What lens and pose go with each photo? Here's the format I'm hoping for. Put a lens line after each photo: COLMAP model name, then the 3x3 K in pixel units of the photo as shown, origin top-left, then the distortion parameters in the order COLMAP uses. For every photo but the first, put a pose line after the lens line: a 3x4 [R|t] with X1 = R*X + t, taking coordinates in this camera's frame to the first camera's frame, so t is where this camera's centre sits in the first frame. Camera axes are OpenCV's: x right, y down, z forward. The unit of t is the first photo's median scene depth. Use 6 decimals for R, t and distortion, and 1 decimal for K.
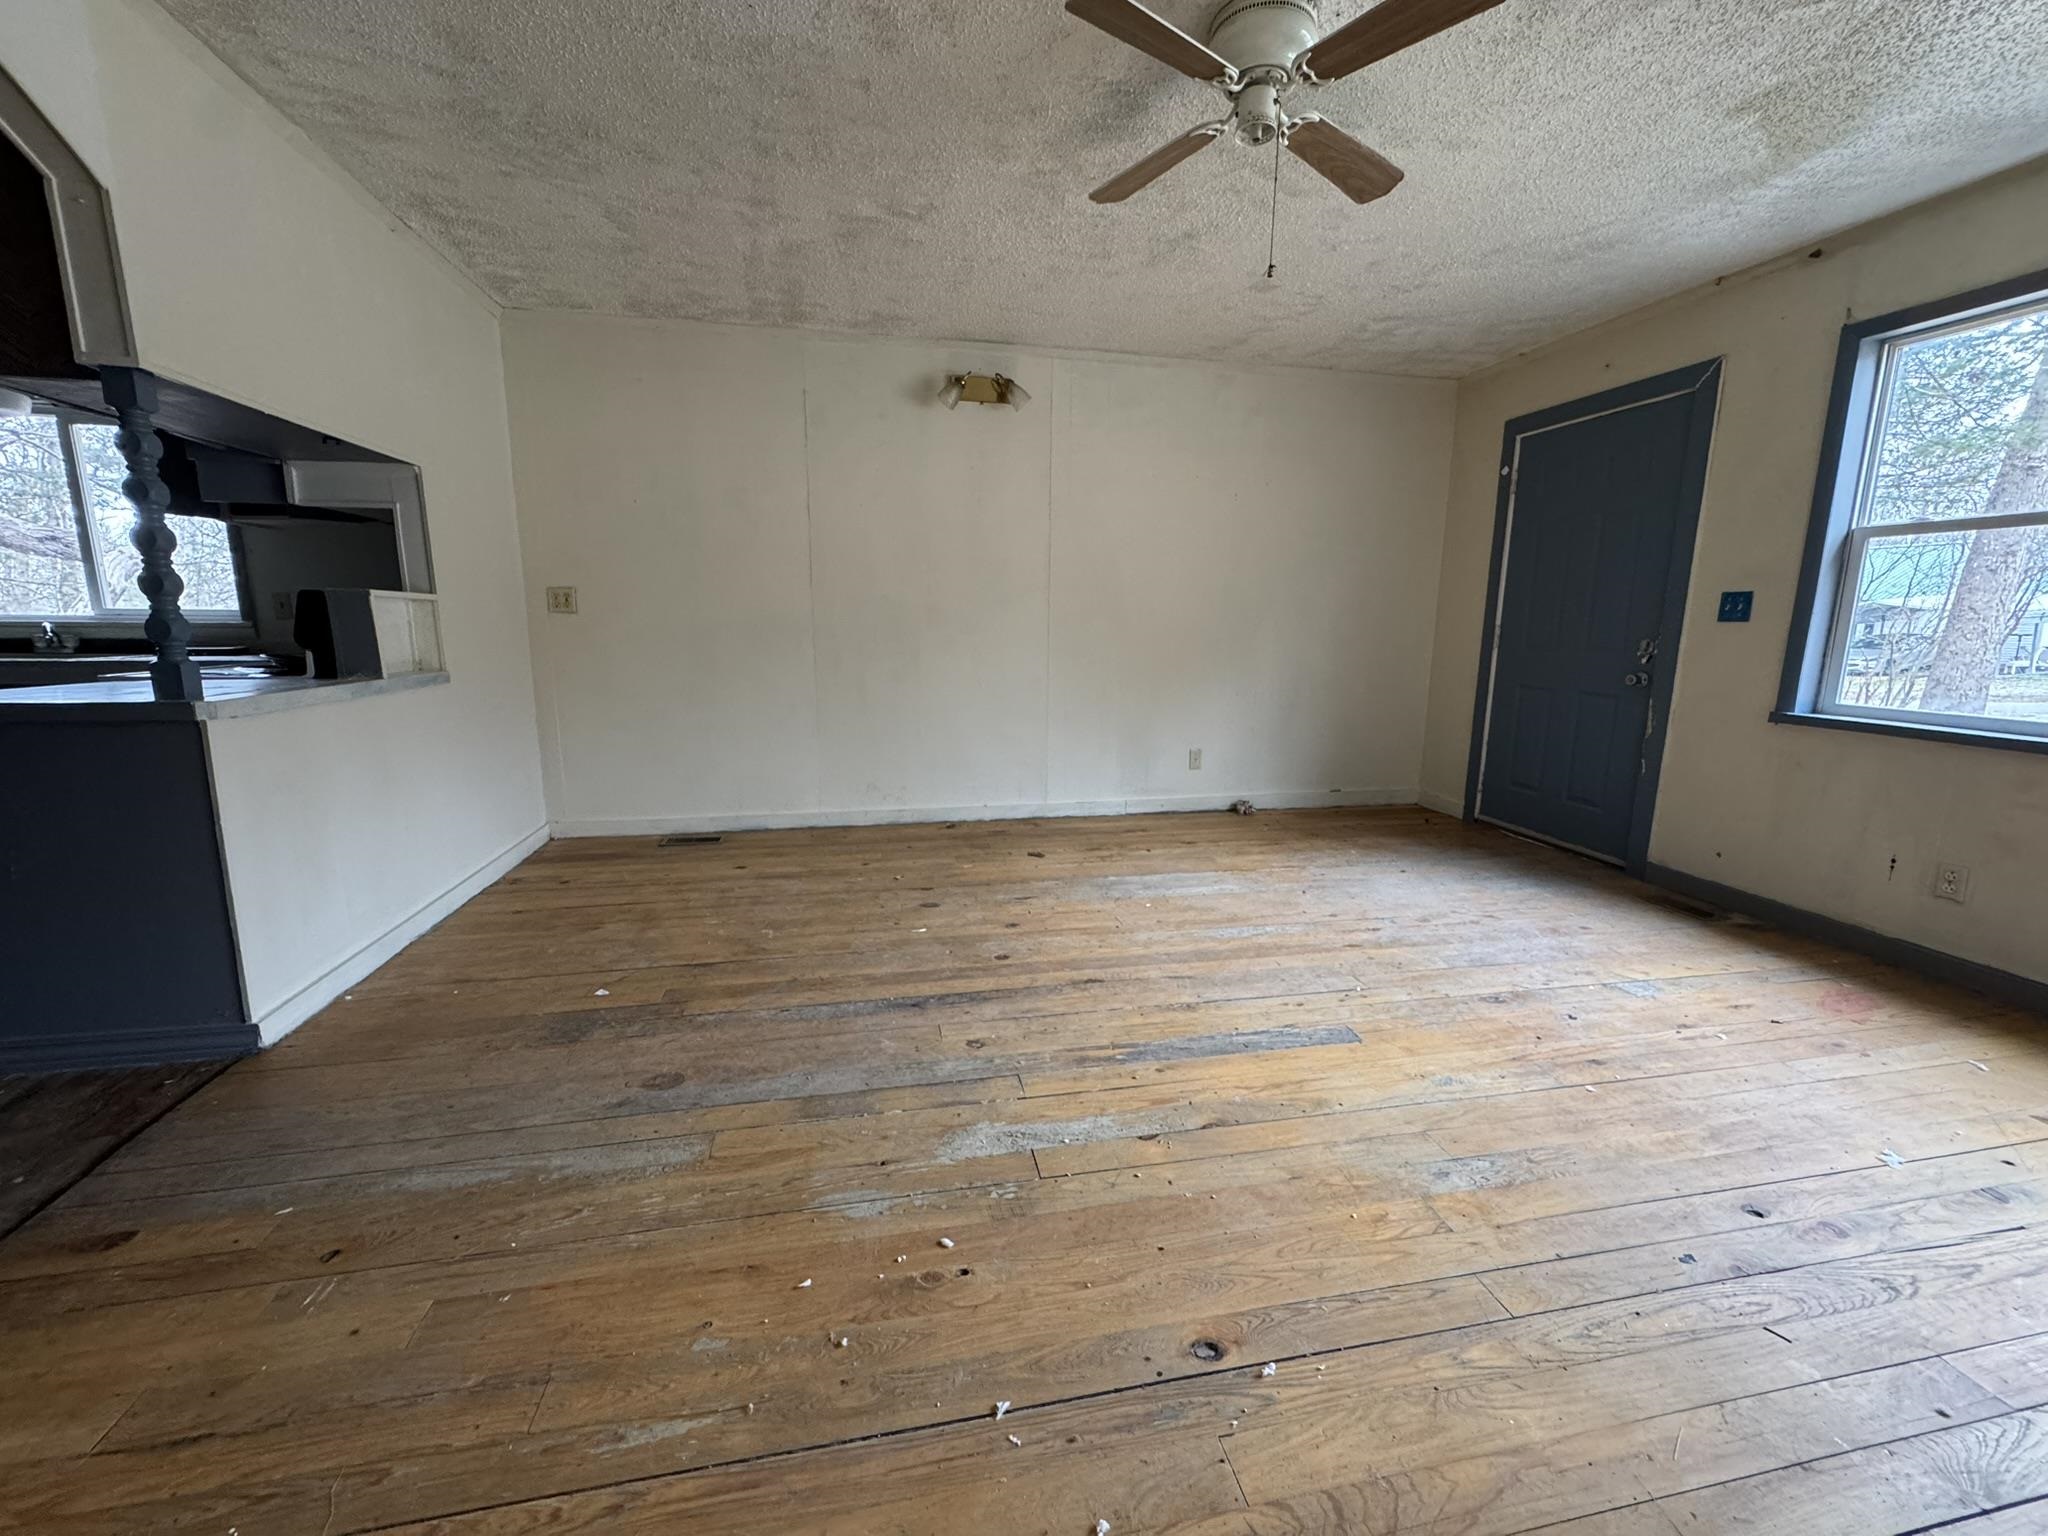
lens RADIAL K [[815.2, 0, 1024.7], [0, 815.2, 768.2], [0, 0, 1]] dist [-0.004270, 0.000479]
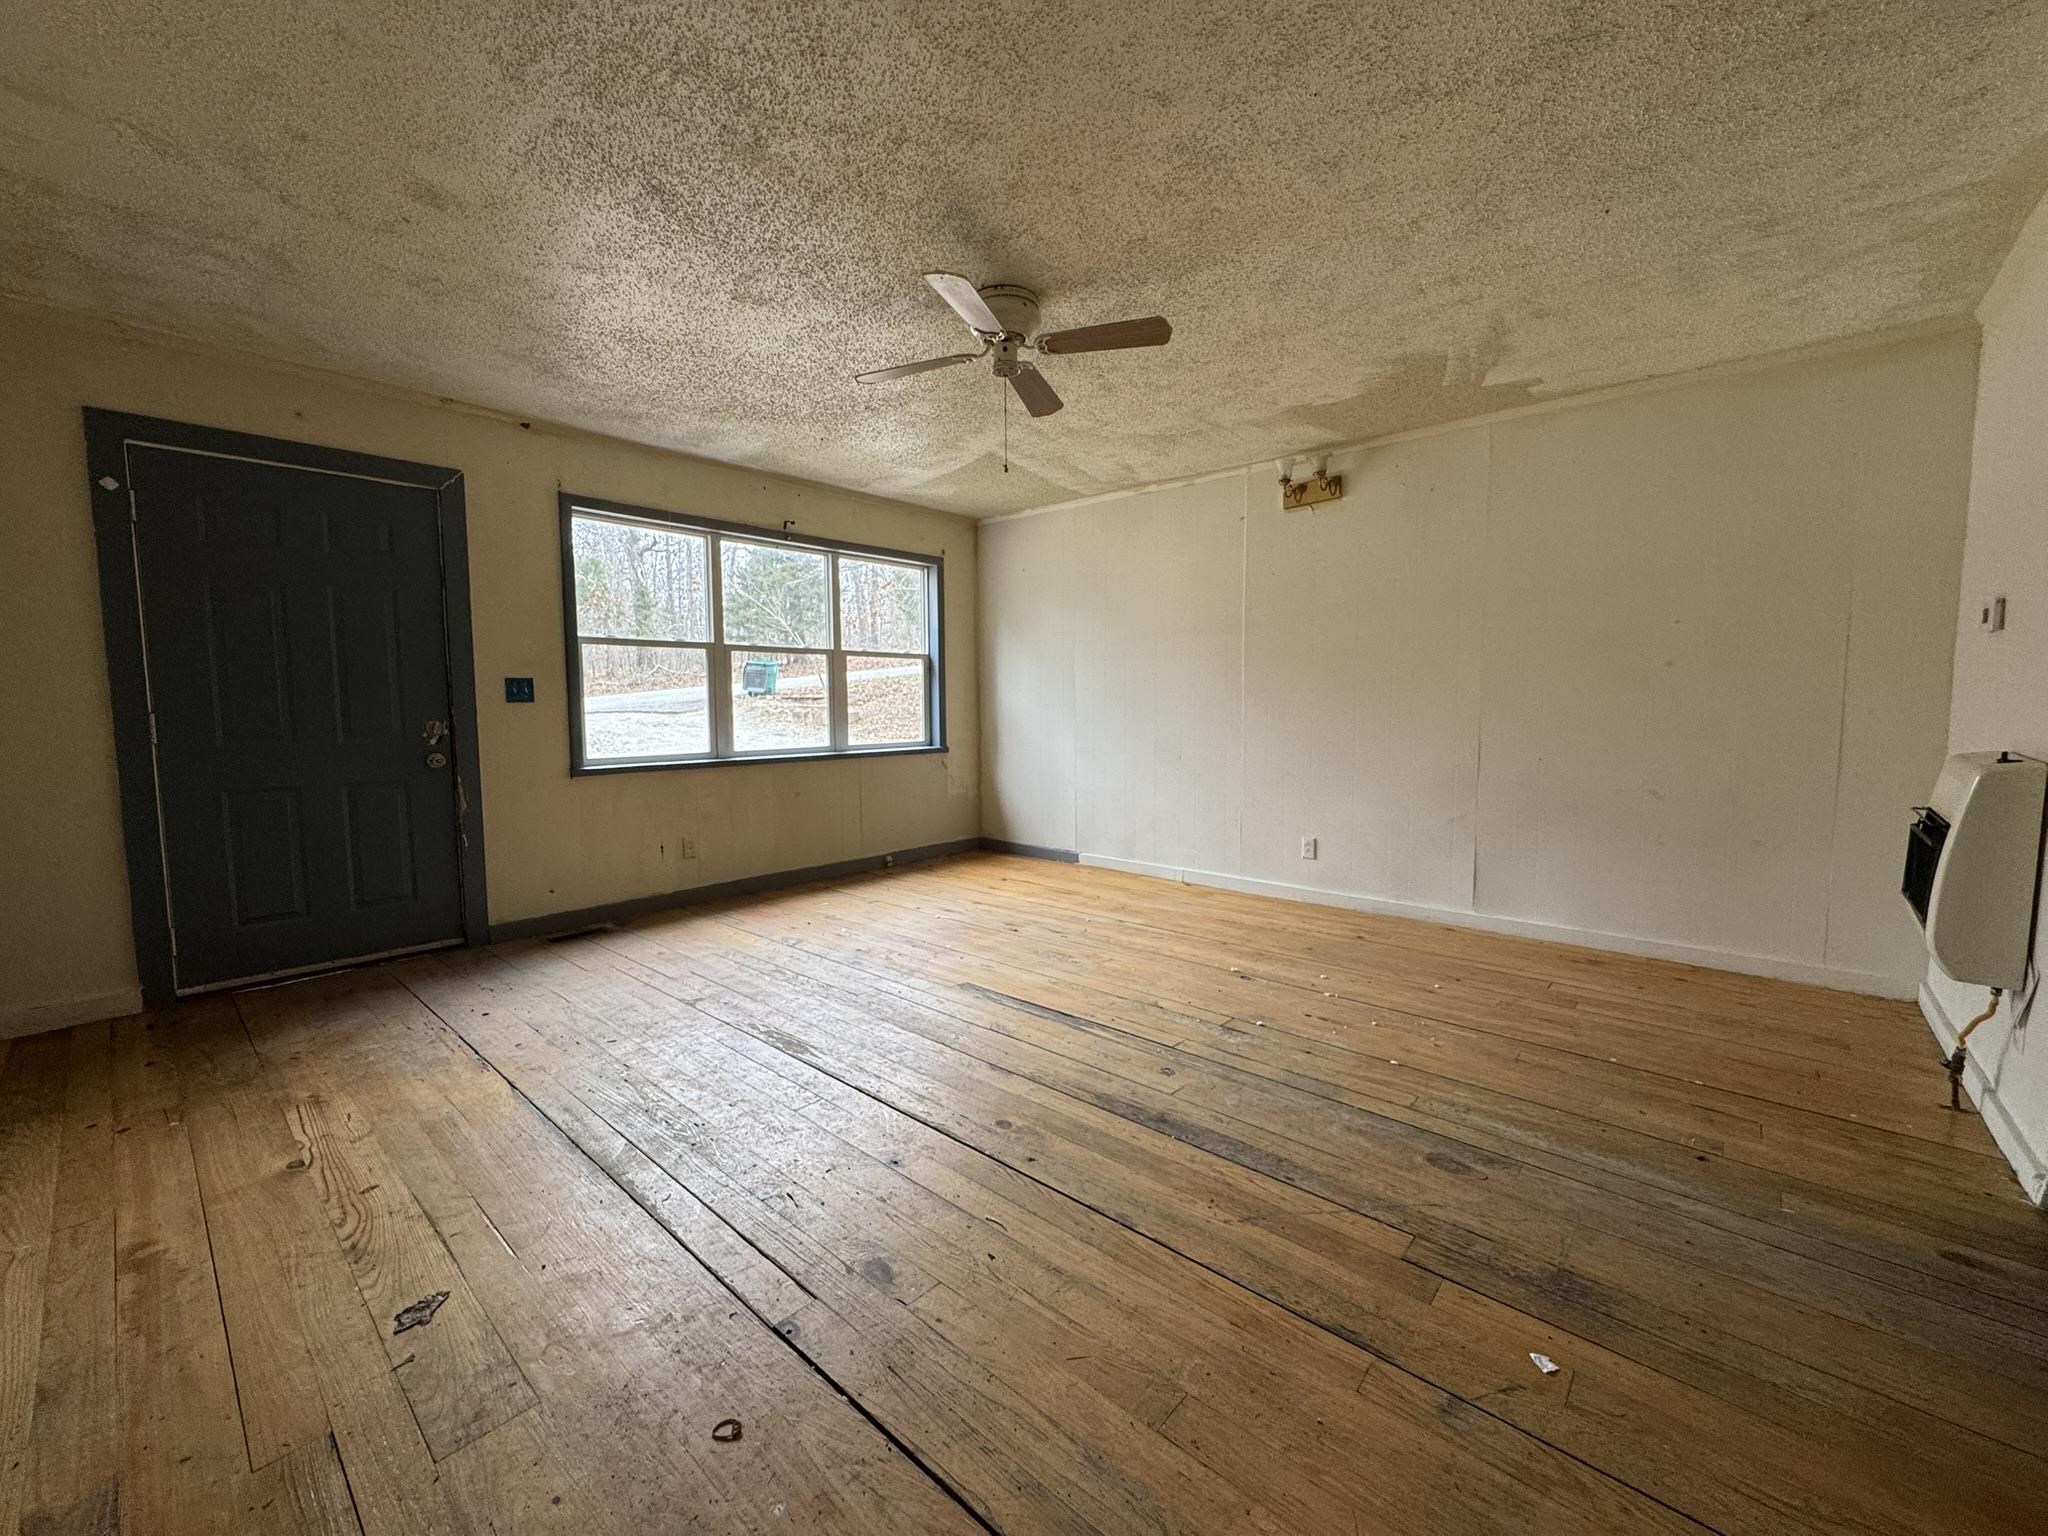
lens RADIAL K [[815.2, 0, 1023.8], [0, 815.2, 762.8], [0, 0, 1]] dist [-0.004270, 0.000479]
pose [[-0.597079, -0.068873, 0.799220, -0.590419], [0.145579, 0.970460, 0.192388, -0.237369], [-0.788862, 0.231221, -0.569415, 1.227096]]
